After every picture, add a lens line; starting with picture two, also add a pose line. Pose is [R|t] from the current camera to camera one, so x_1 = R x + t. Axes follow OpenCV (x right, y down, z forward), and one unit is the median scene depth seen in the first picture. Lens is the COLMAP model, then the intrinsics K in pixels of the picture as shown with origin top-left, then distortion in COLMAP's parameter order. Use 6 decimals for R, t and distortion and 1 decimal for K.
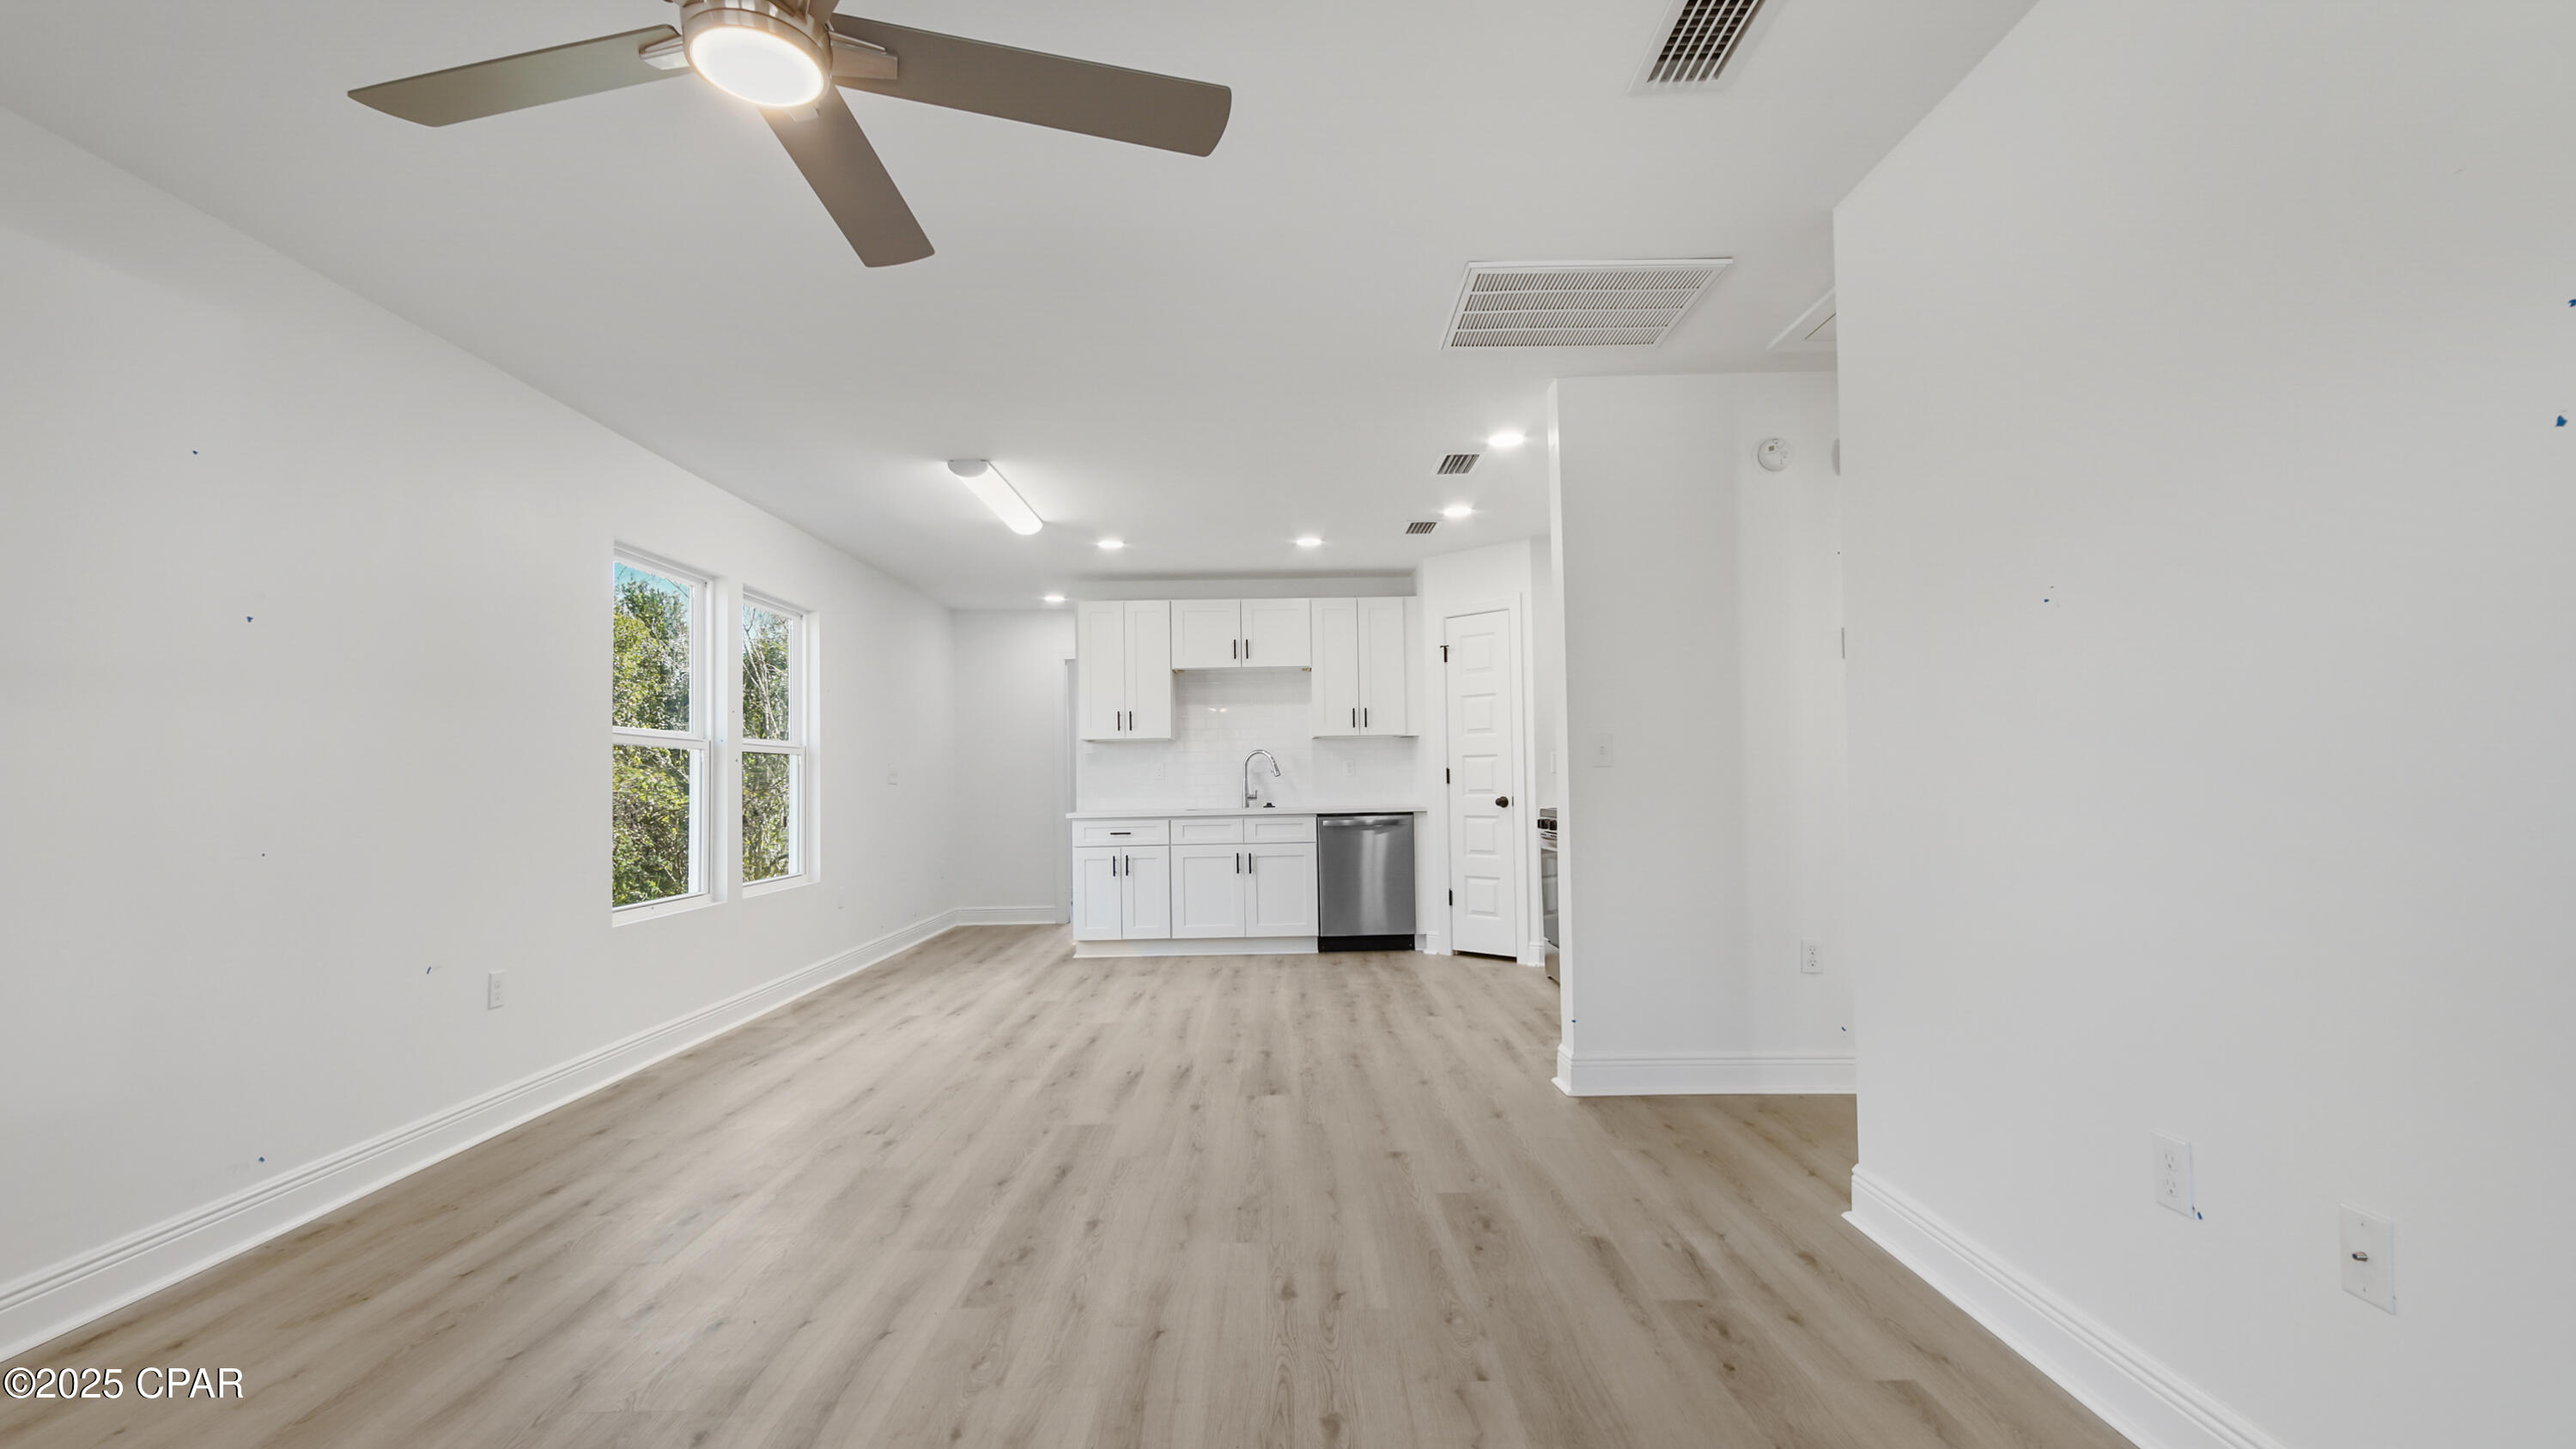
lens RADIAL K [[1137.9, 0, 1288.3], [0, 1137.9, 745.0], [0, 0, 1]] dist [0.014244, -0.003178]
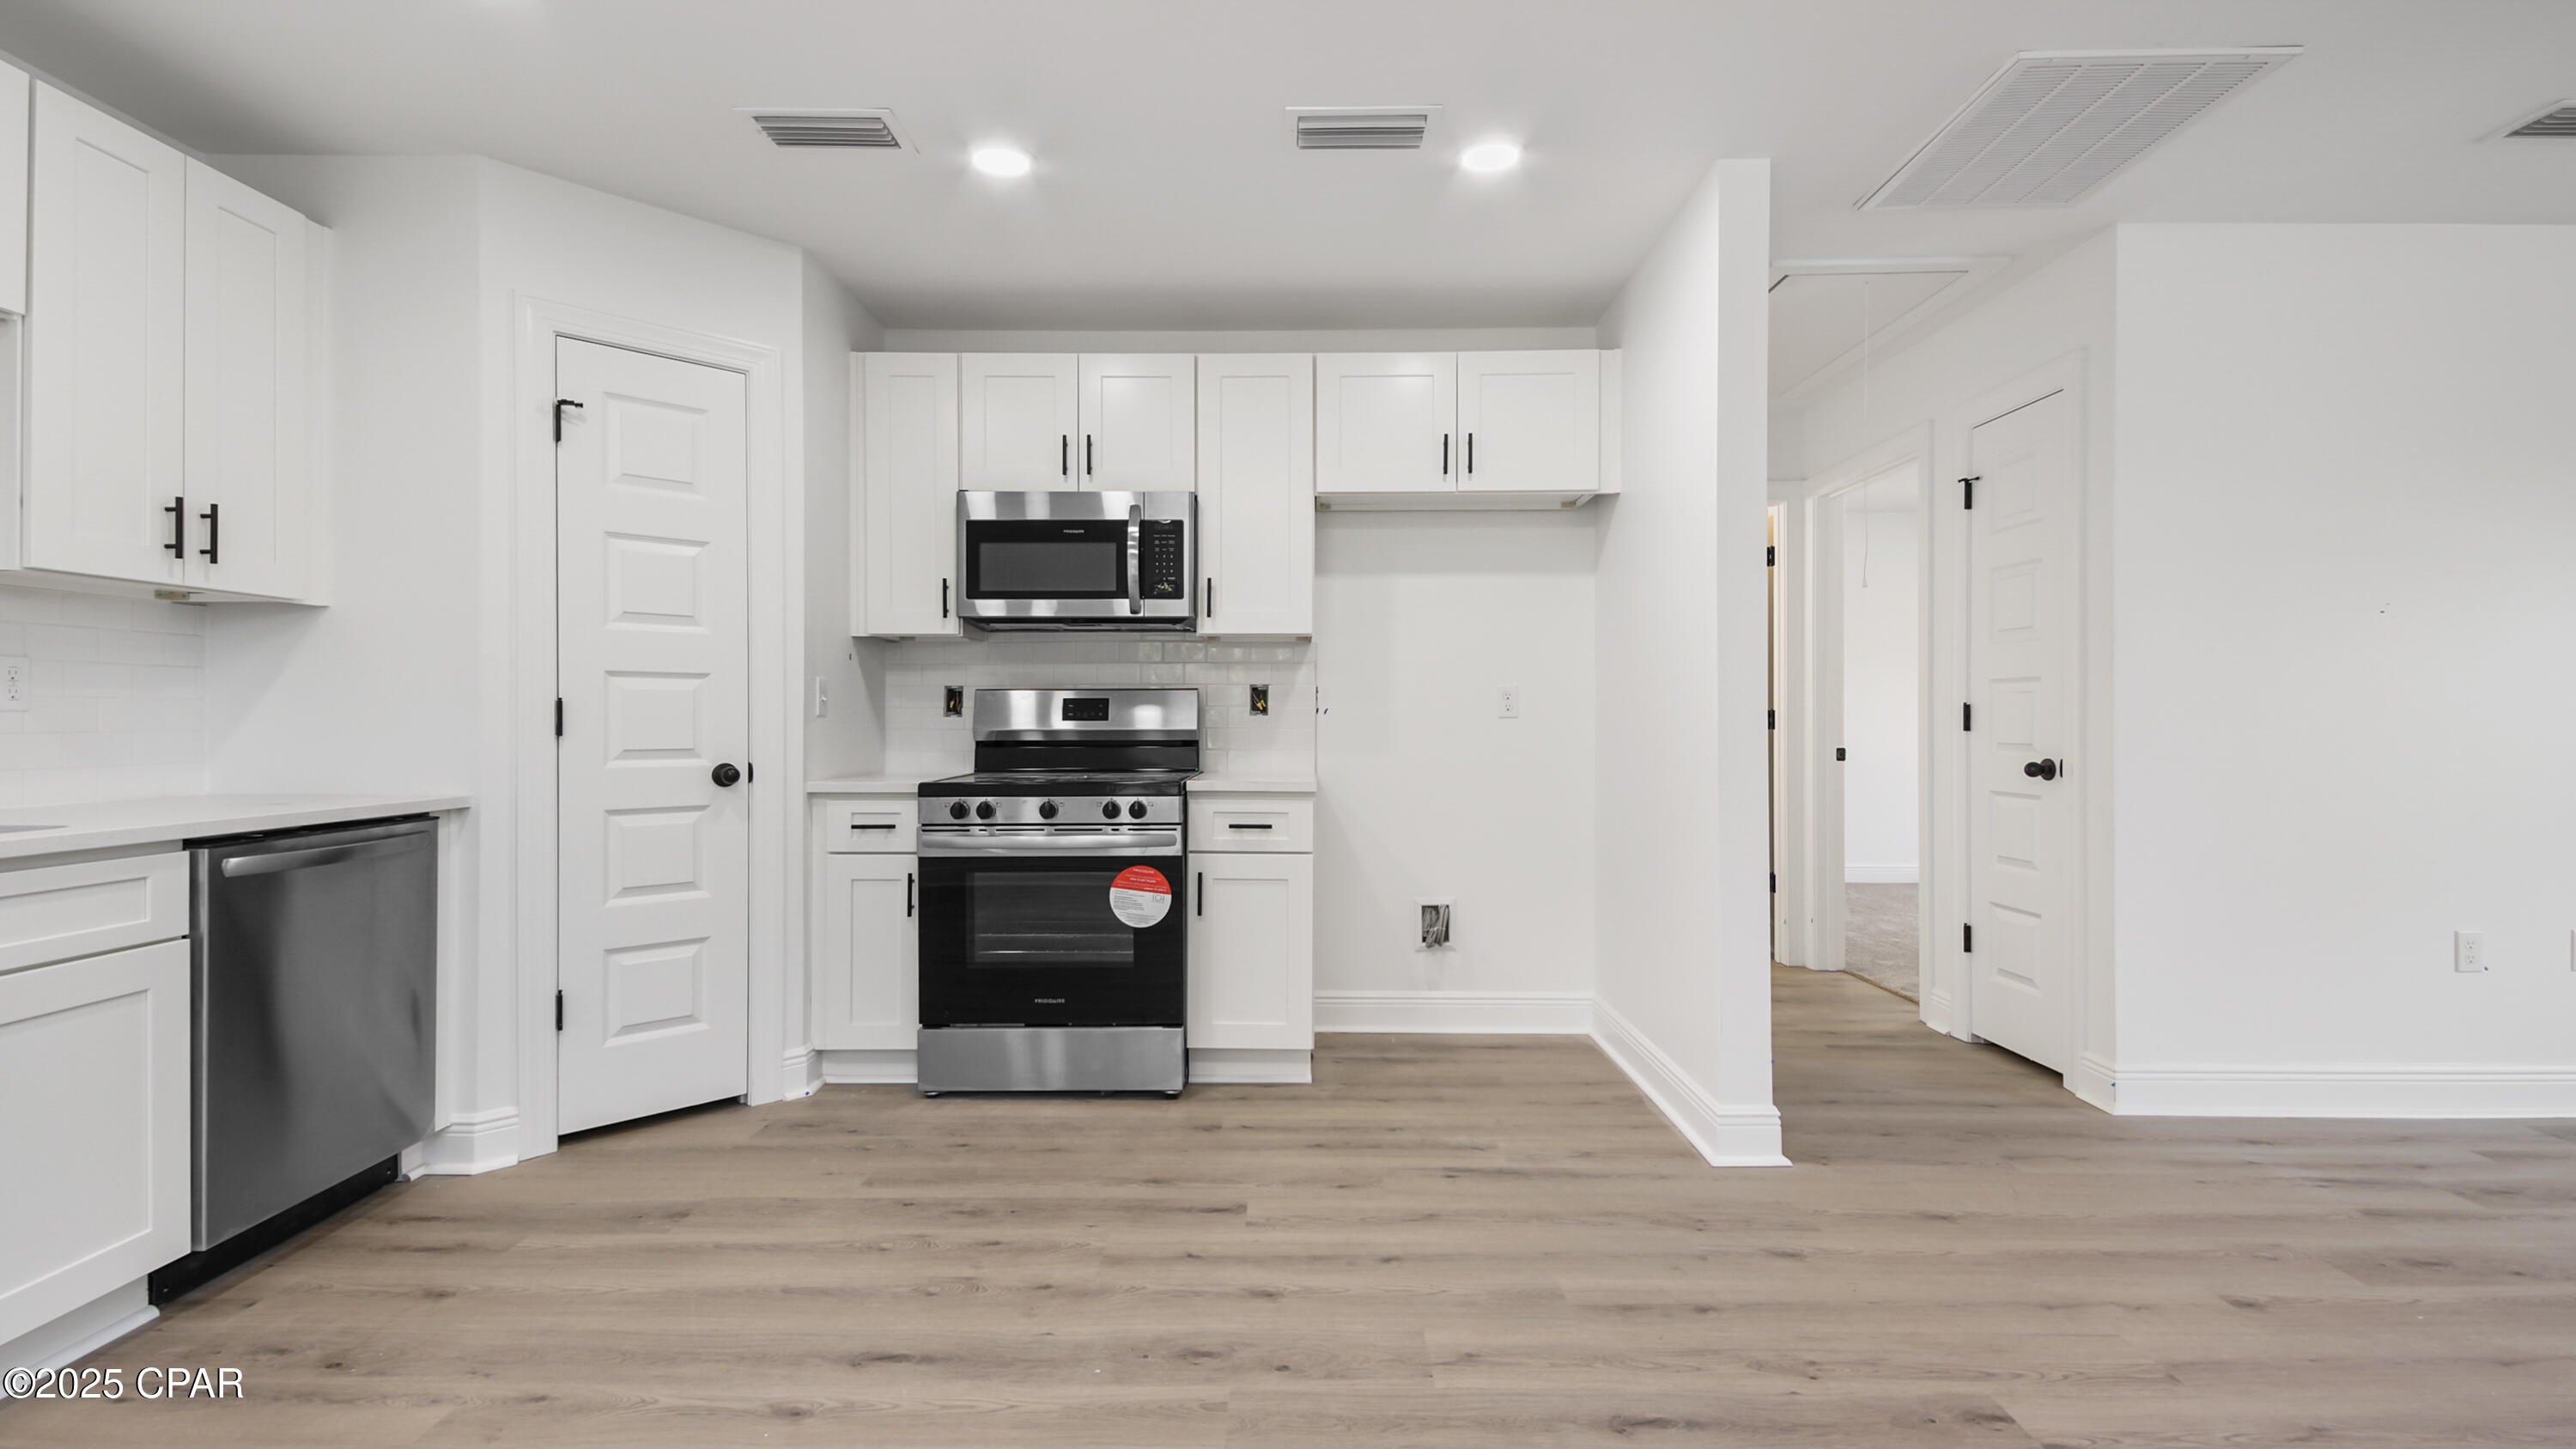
lens RADIAL K [[1138.2, 0, 1281.6], [0, 1138.2, 717.5], [0, 0, 1]] dist [0.014244, -0.003178]
pose [[0.014838, 0.017726, 0.999733, -0.266645], [-0.033507, 0.999290, -0.017221, 0.025060], [-0.999328, -0.033242, 0.015422, 0.716421]]
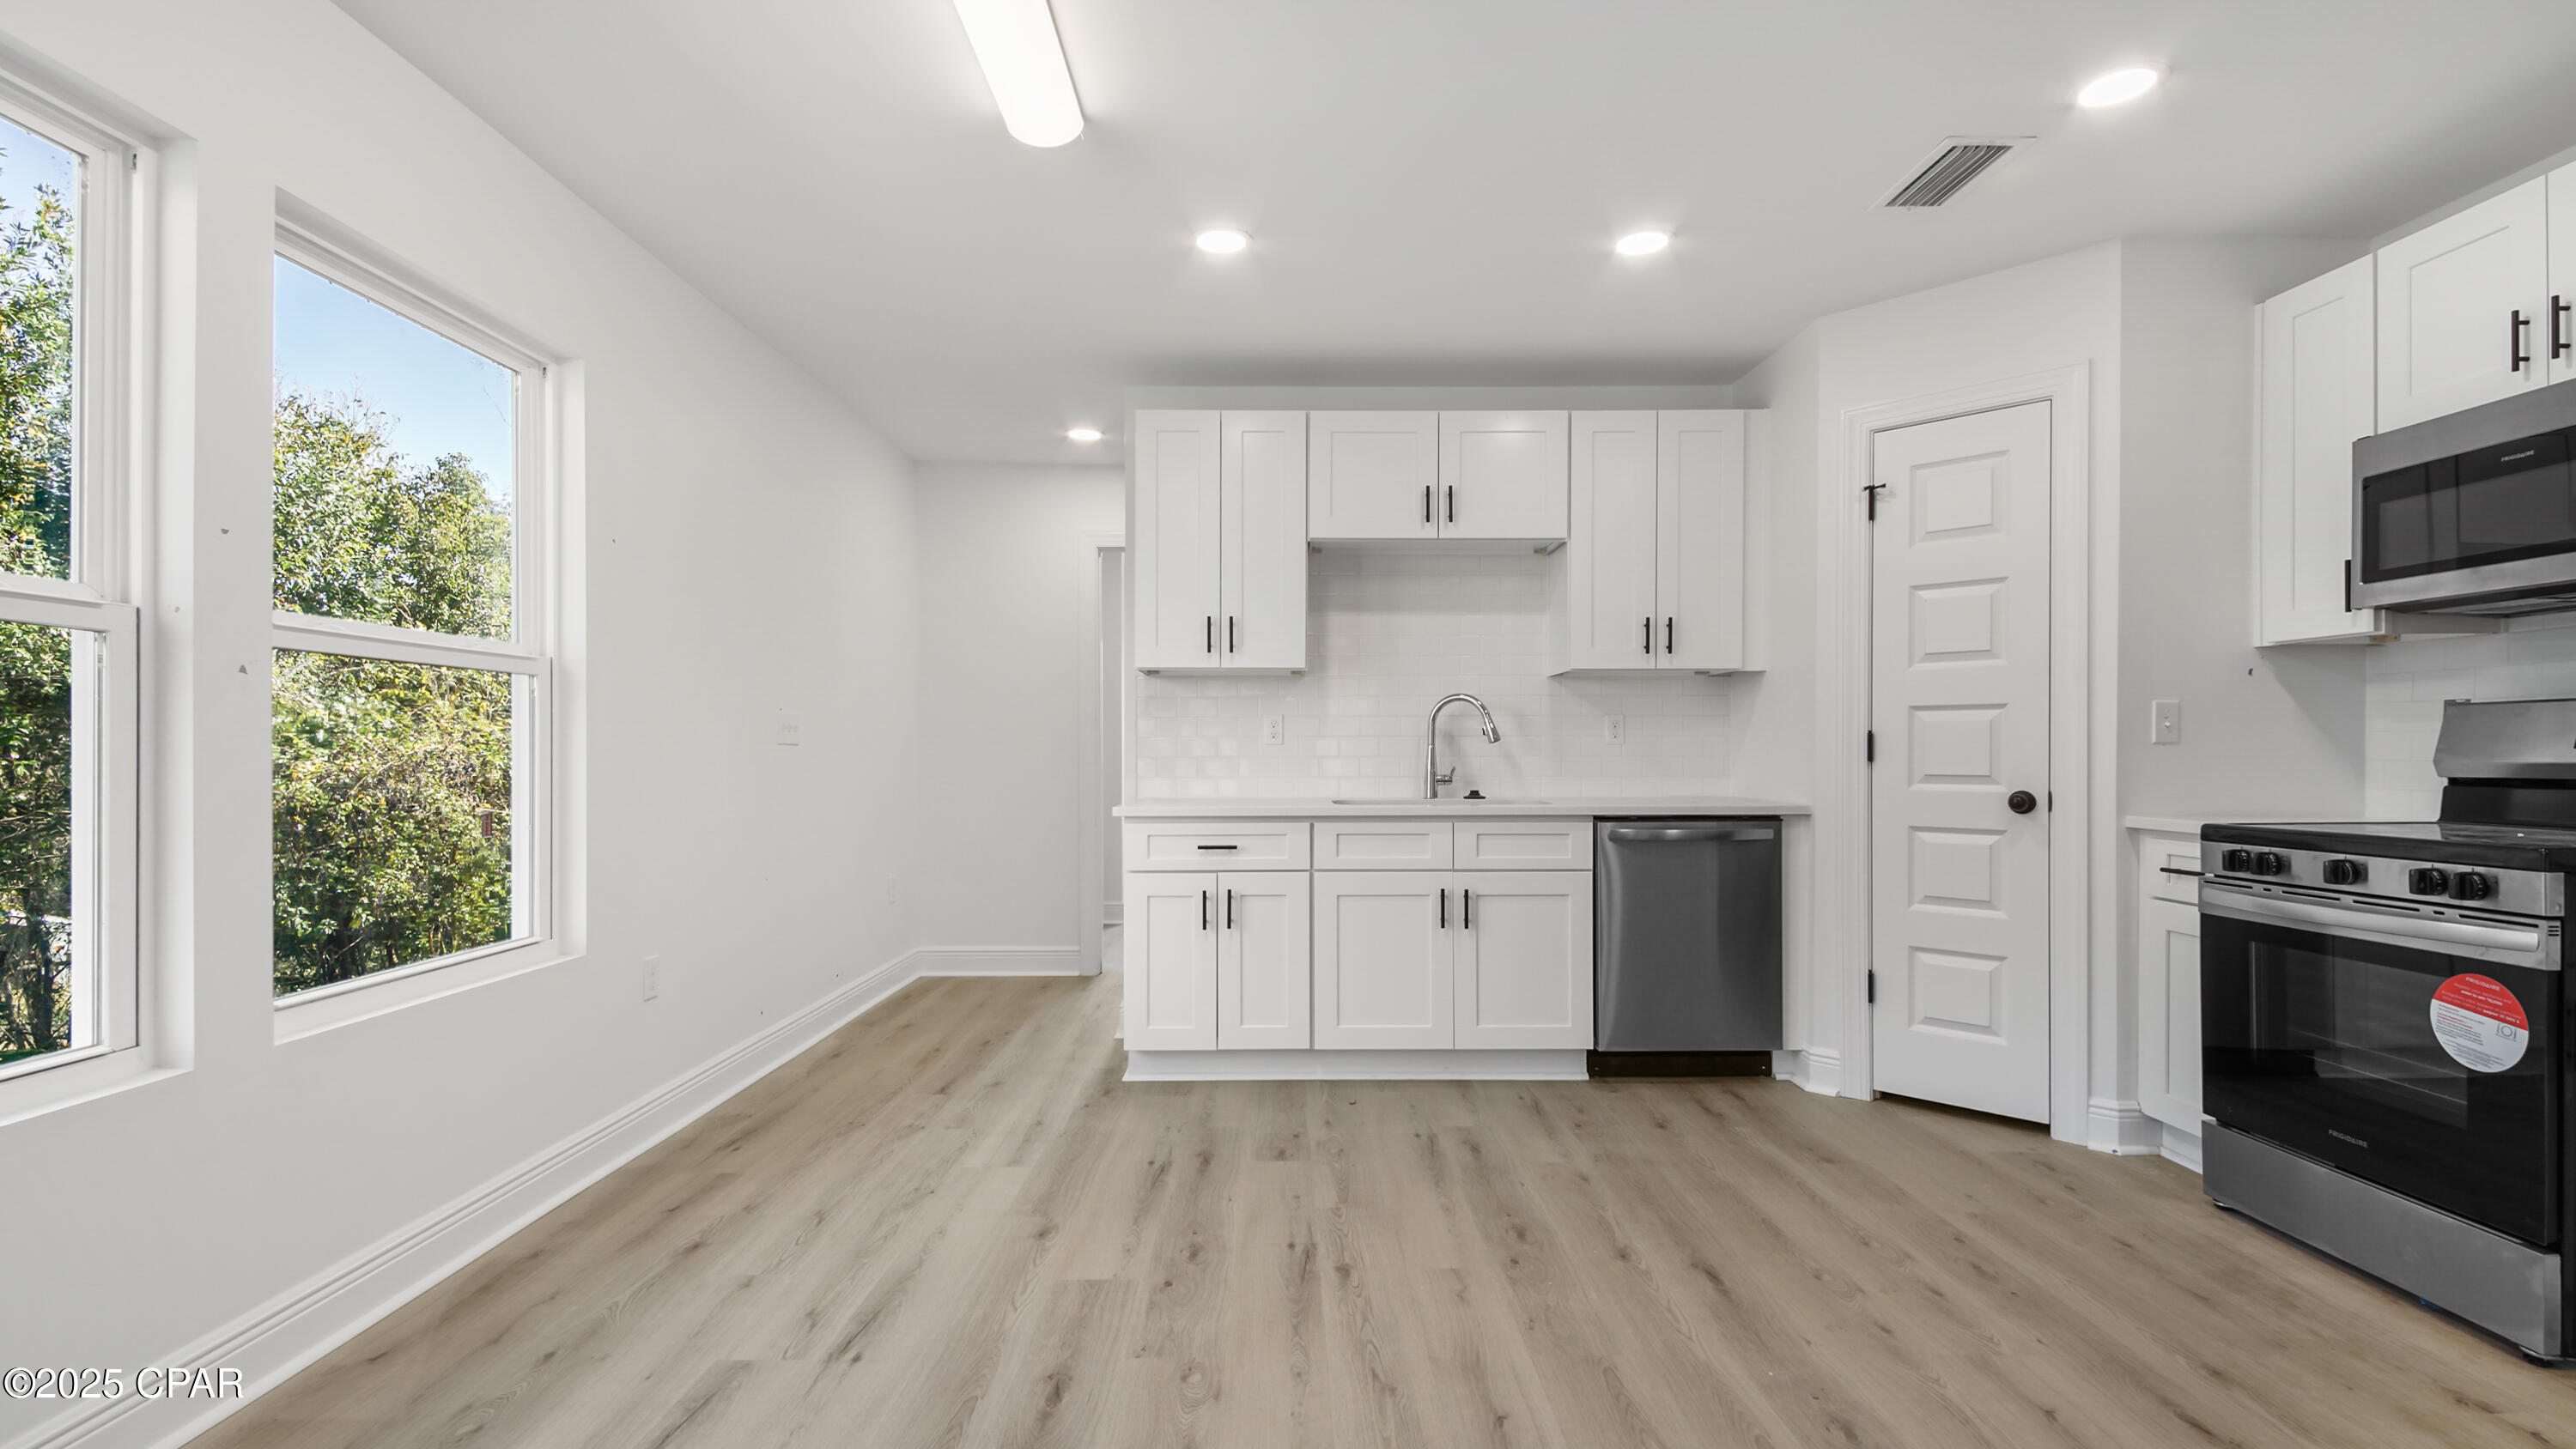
lens RADIAL K [[1137.9, 0, 1278.3], [0, 1137.9, 744.4], [0, 0, 1]] dist [0.014244, -0.003178]
pose [[0.999833, 0.015443, -0.009799, -0.114556], [-0.015180, 0.999537, 0.026367, 0.016539], [0.010202, -0.026214, 0.999604, 0.481088]]
